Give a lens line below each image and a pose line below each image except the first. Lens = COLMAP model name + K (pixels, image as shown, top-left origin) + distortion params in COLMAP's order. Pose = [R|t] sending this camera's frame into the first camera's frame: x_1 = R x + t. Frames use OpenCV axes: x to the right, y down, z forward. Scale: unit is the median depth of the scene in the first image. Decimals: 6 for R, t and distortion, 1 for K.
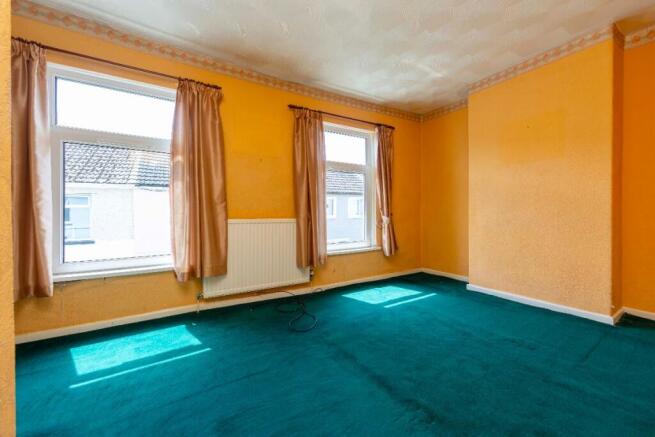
lens RADIAL K [[265.9, 0, 327.8], [0, 265.9, 211.0], [0, 0, 1]] dist [0.000566, 0.000117]
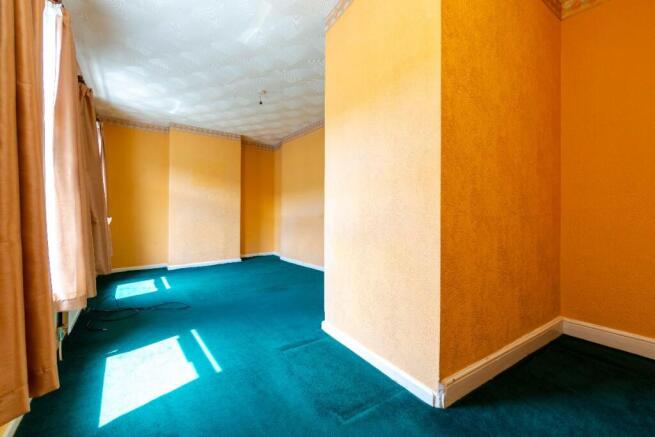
lens RADIAL K [[265.9, 0, 327.8], [0, 265.9, 211.0], [0, 0, 1]] dist [0.000566, 0.000117]
pose [[-0.069821, 0.016216, 0.997428, -1.133248], [-0.009380, 0.999813, -0.016911, 0.007363], [-0.997515, -0.010536, -0.069656, 0.343960]]
